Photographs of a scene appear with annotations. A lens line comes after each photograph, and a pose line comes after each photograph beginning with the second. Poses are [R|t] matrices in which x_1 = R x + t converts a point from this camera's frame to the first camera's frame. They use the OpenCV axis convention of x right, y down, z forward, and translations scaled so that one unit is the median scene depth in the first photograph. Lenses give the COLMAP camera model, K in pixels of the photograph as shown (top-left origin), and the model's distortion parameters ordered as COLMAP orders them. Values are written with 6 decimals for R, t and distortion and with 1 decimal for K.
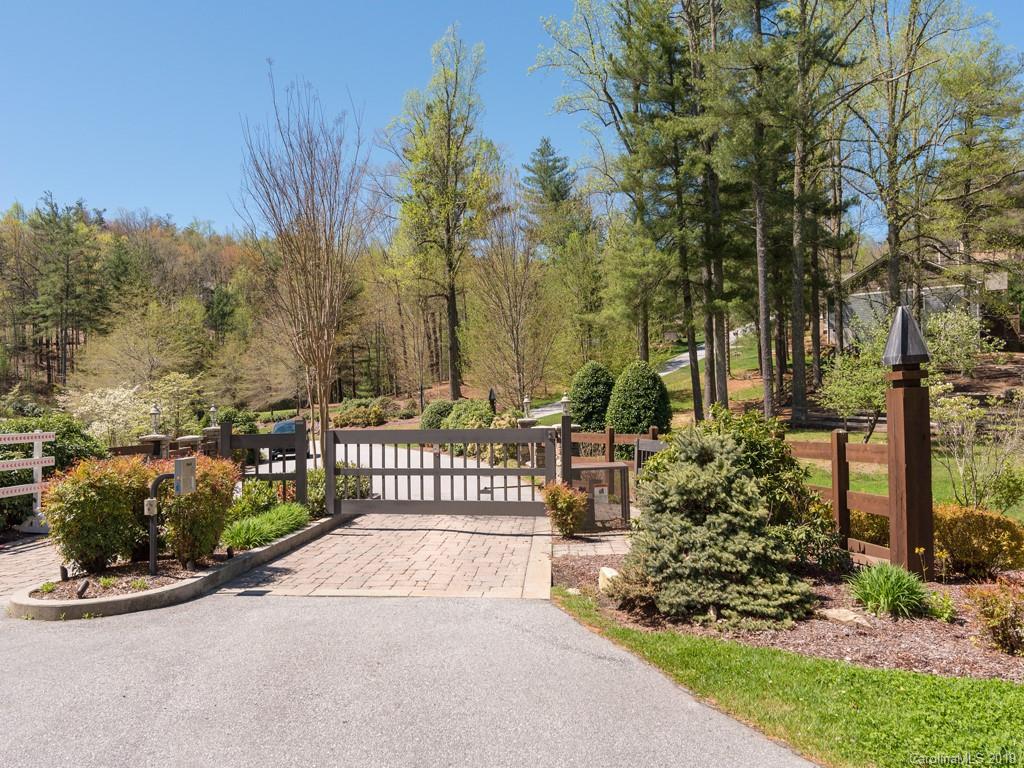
lens RADIAL K [[802.8, 0, 512.3], [0, 802.8, 382.8], [0, 0, 1]] dist [0.001923, 0.002880]
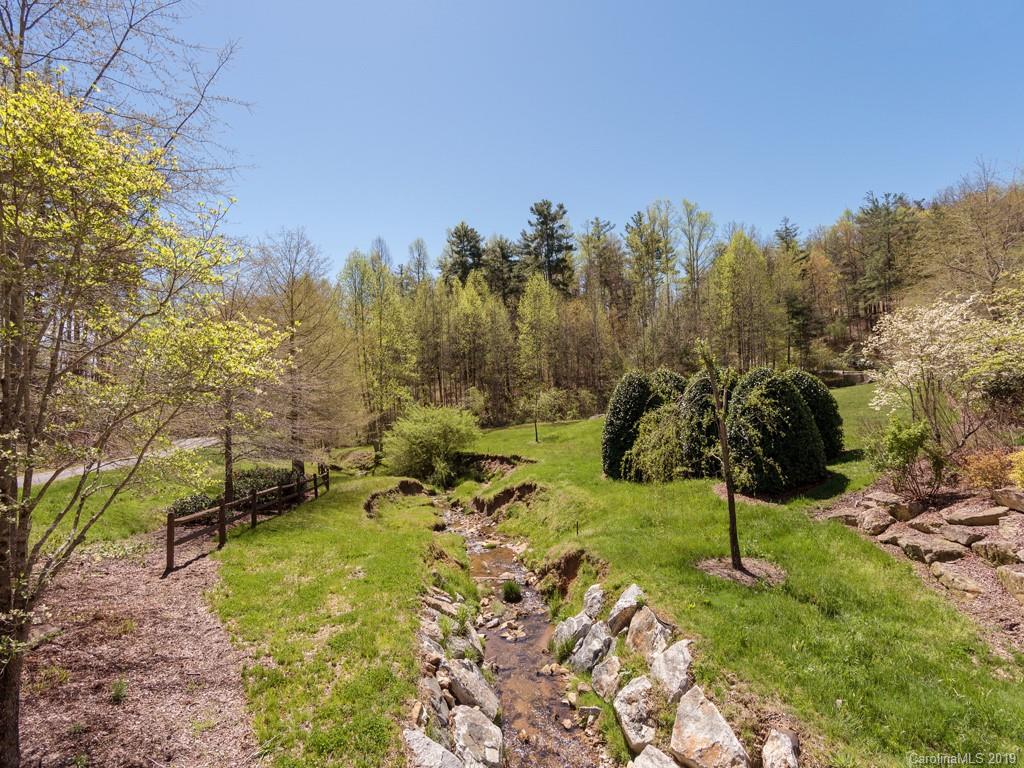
lens RADIAL K [[508.5, 0, 512.3], [0, 508.5, 382.1], [0, 0, 1]] dist [-0.001530, 0.000109]
pose [[0.396991, -0.012130, -0.917742, -0.080940], [0.068371, 0.997525, 0.016391, 0.011058], [0.915272, -0.069254, 0.396838, 0.167175]]
